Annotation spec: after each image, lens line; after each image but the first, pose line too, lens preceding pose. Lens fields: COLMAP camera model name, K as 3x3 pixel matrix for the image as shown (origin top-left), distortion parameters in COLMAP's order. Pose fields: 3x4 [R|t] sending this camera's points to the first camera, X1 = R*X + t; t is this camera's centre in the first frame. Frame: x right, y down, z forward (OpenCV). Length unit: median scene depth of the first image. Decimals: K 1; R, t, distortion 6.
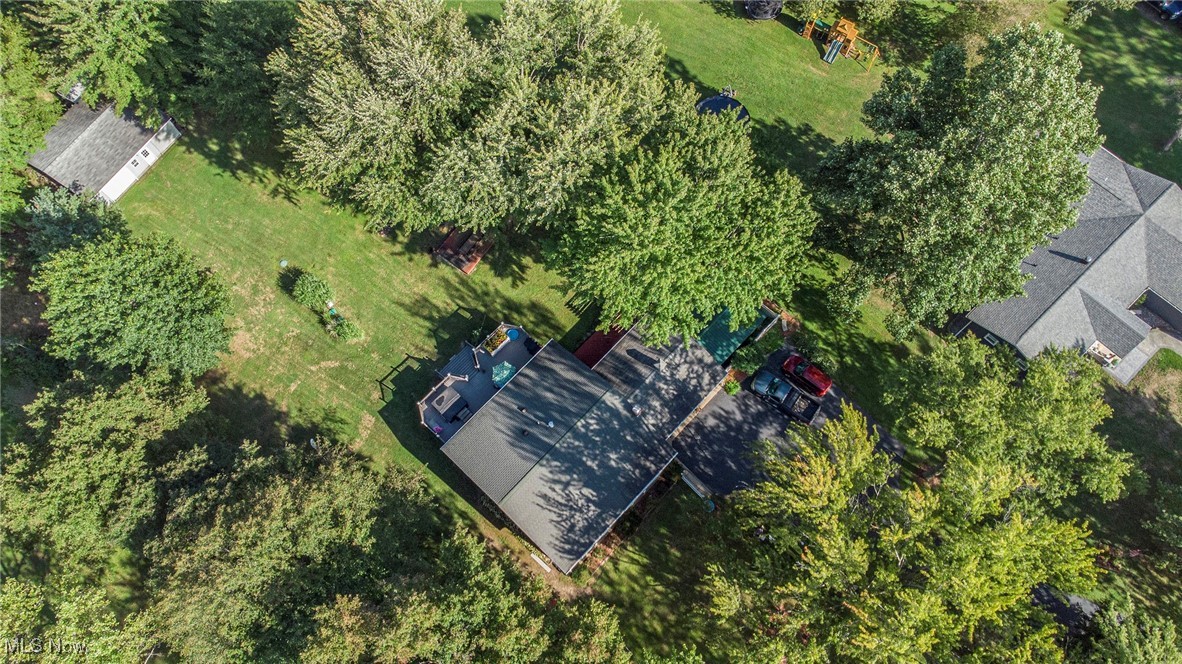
lens RADIAL K [[888.2, 0, 598.7], [0, 888.2, 327.8], [0, 0, 1]] dist [0.012036, 0.000770]
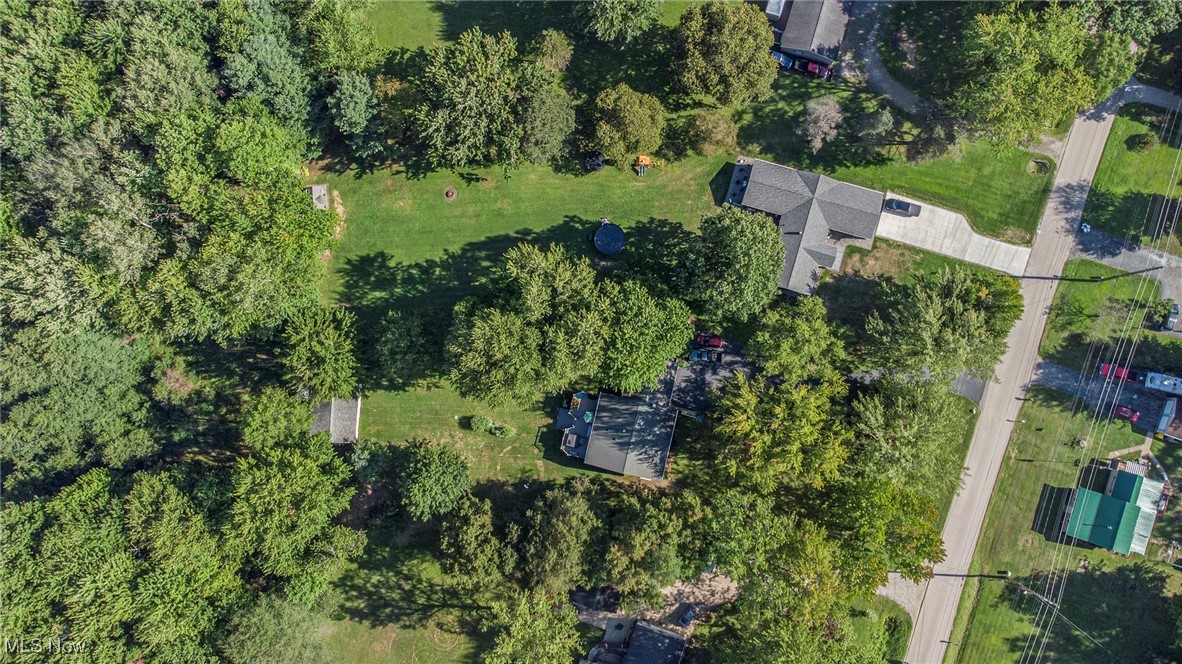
lens RADIAL K [[888.2, 0, 594.6], [0, 888.2, 334.0], [0, 0, 1]] dist [0.012036, 0.000770]
pose [[0.864977, -0.501394, 0.020471, -0.041760], [0.475660, 0.832214, 0.284899, -0.737862], [-0.159883, -0.236694, 0.958339, -1.026588]]
